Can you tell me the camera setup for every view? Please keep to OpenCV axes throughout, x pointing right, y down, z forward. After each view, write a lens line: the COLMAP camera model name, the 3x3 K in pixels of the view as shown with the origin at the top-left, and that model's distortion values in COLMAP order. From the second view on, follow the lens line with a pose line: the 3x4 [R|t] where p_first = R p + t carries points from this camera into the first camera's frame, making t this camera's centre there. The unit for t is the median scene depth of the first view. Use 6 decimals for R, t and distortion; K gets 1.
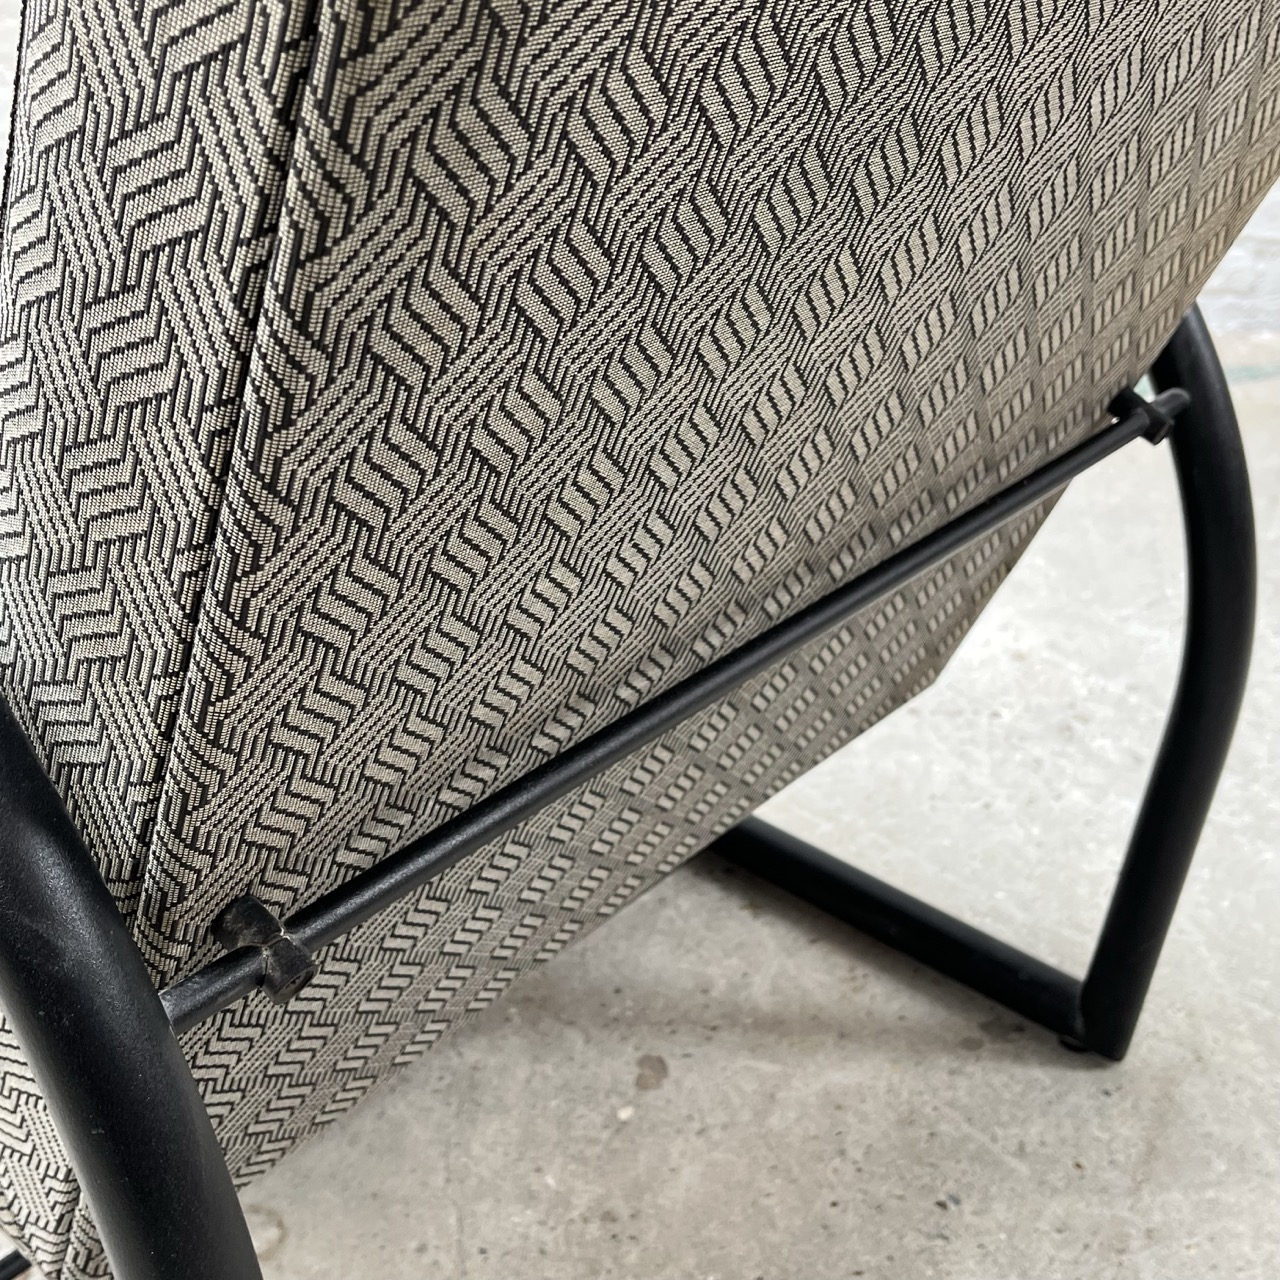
lens RADIAL K [[1820.2, 0, 636.7], [0, 1820.2, 652.5], [0, 0, 1]] dist [0.101874, -0.327721]
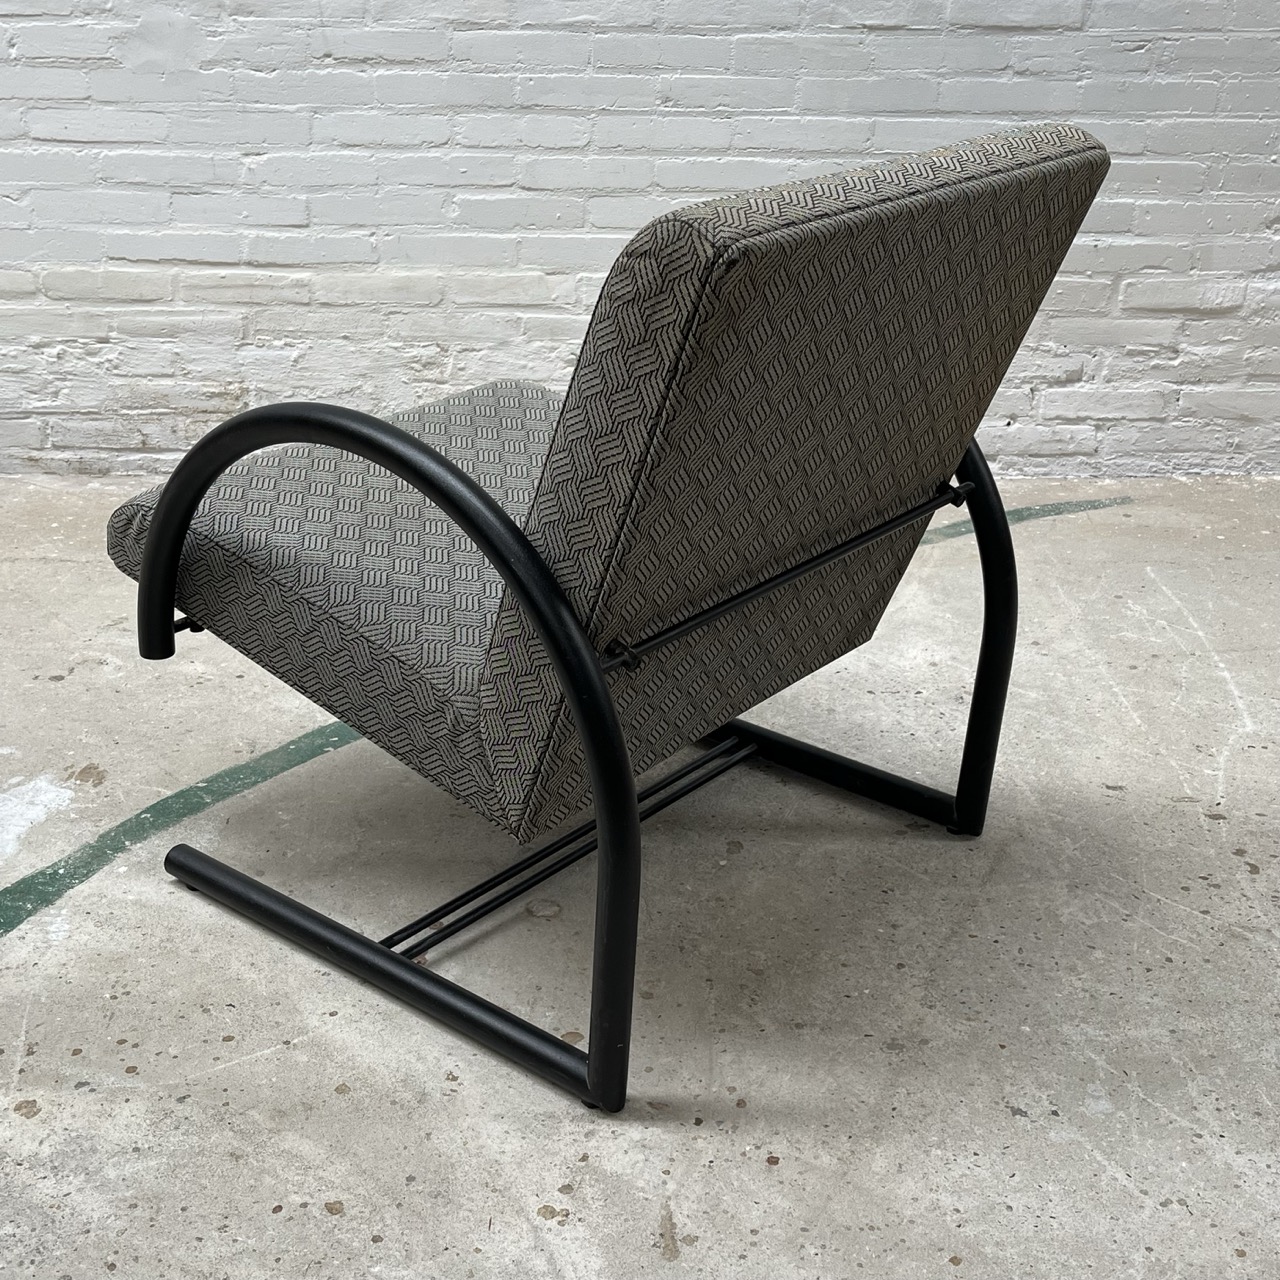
lens RADIAL K [[1792.8, 0, 647.1], [0, 1792.8, 643.3], [0, 0, 1]] dist [0.097587, -0.295915]
pose [[0.999354, -0.035768, 0.003608, -0.177825], [0.035947, 0.992991, -0.112590, 0.479811], [0.000444, 0.112647, 0.993635, -1.931280]]
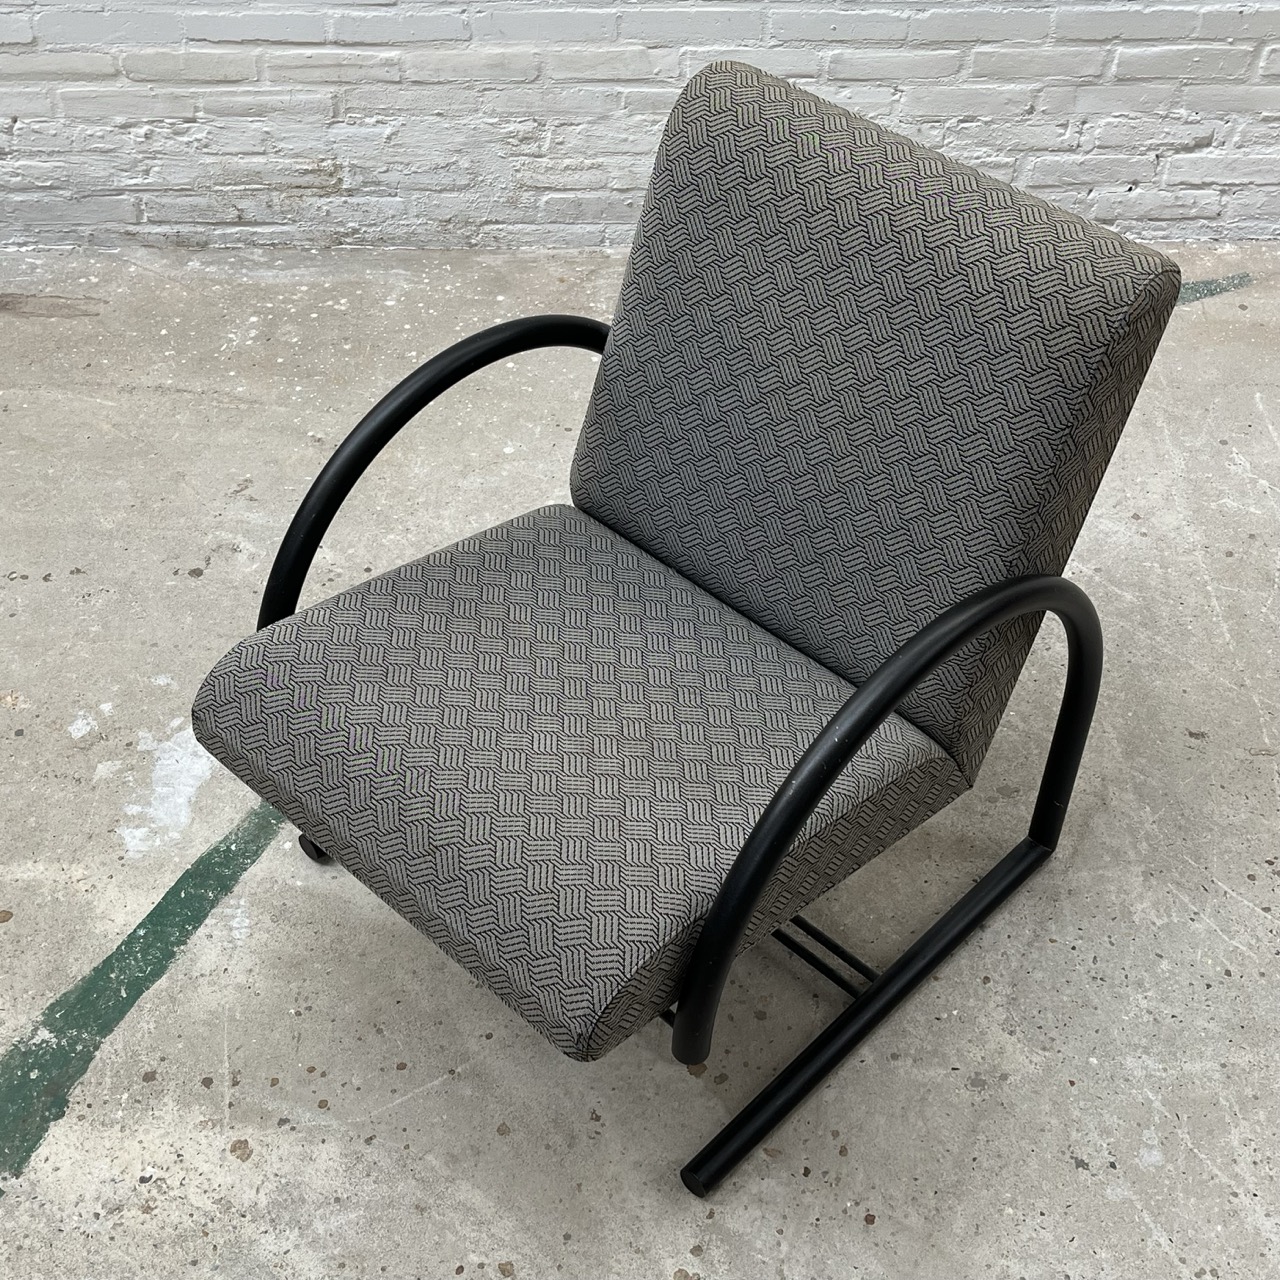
lens RADIAL K [[1793.8, 0, 657.7], [0, 1793.8, 640.7], [0, 0, 1]] dist [0.041729, -0.069119]
pose [[0.998605, -0.027866, -0.044848, -0.216580], [0.037937, 0.969445, 0.242359, -1.017165], [0.036724, -0.243722, 0.969150, -2.040916]]
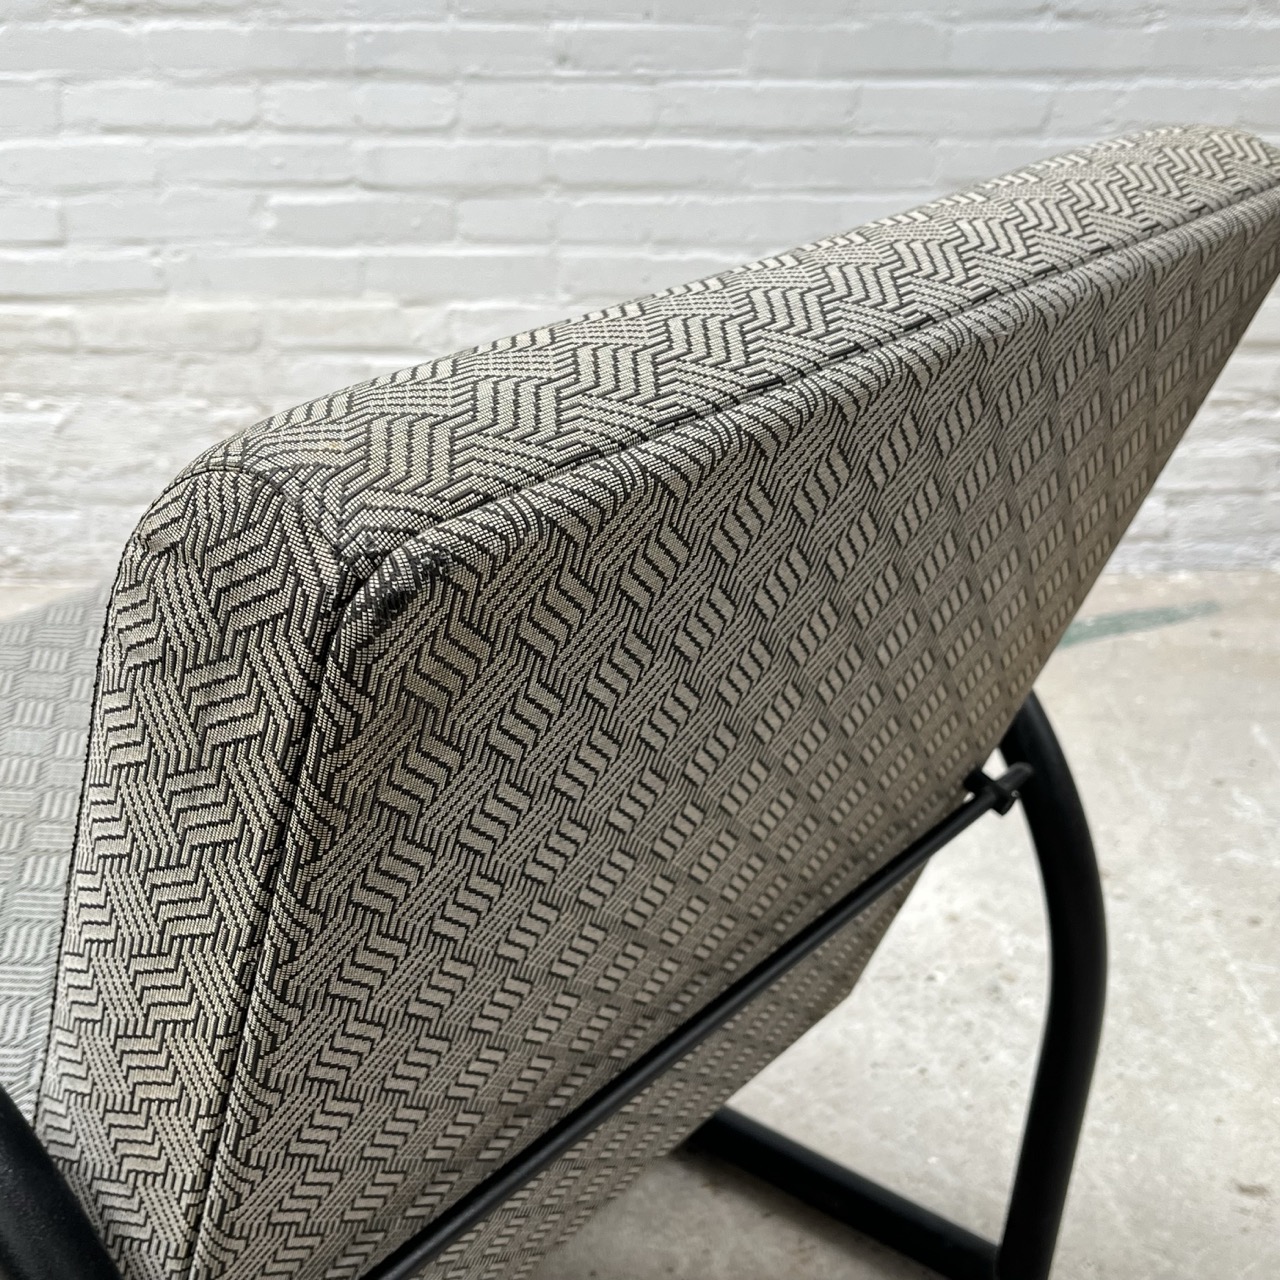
lens RADIAL K [[1818.8, 0, 650.9], [0, 1818.8, 648.3], [0, 0, 1]] dist [0.092635, -0.273953]
pose [[0.998843, -0.047912, 0.004051, 0.088280], [0.048082, 0.995196, -0.085287, -0.225974], [0.000055, 0.085383, 0.996348, -0.358101]]
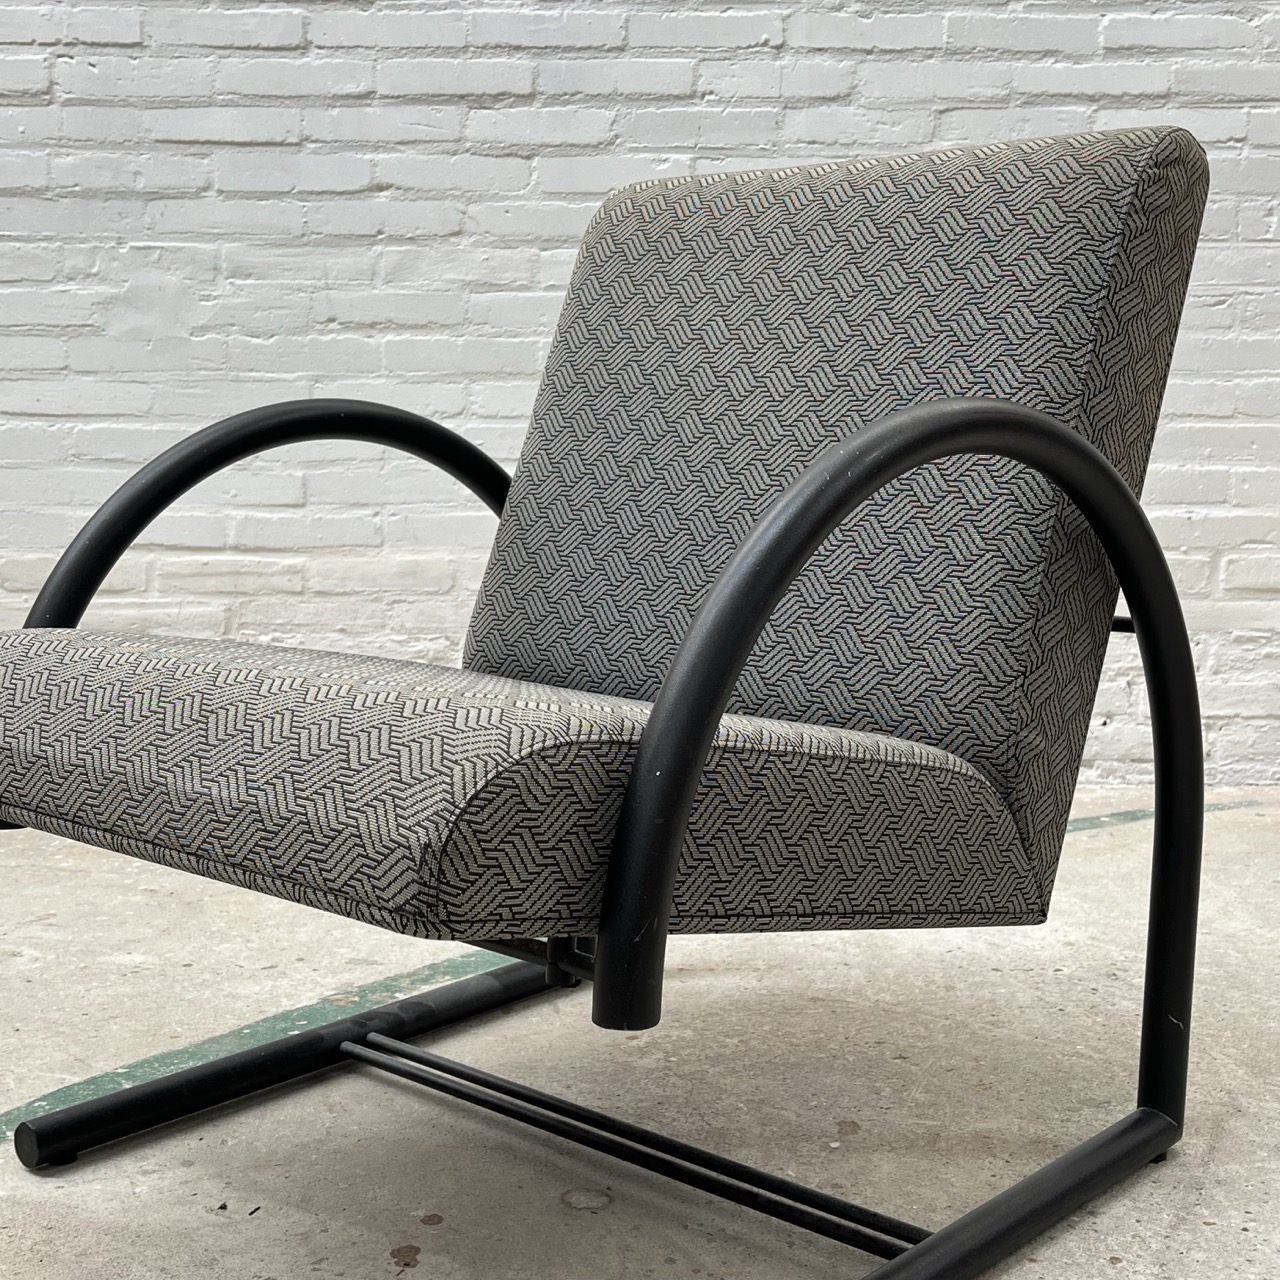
lens RADIAL K [[1792.8, 0, 647.1], [0, 1792.8, 643.3], [0, 0, 1]] dist [0.097587, -0.295915]
pose [[0.998730, -0.048489, 0.013697, -0.310334], [0.049994, 0.919729, -0.389358, 0.887763], [0.006282, 0.389549, 0.920984, -0.872013]]
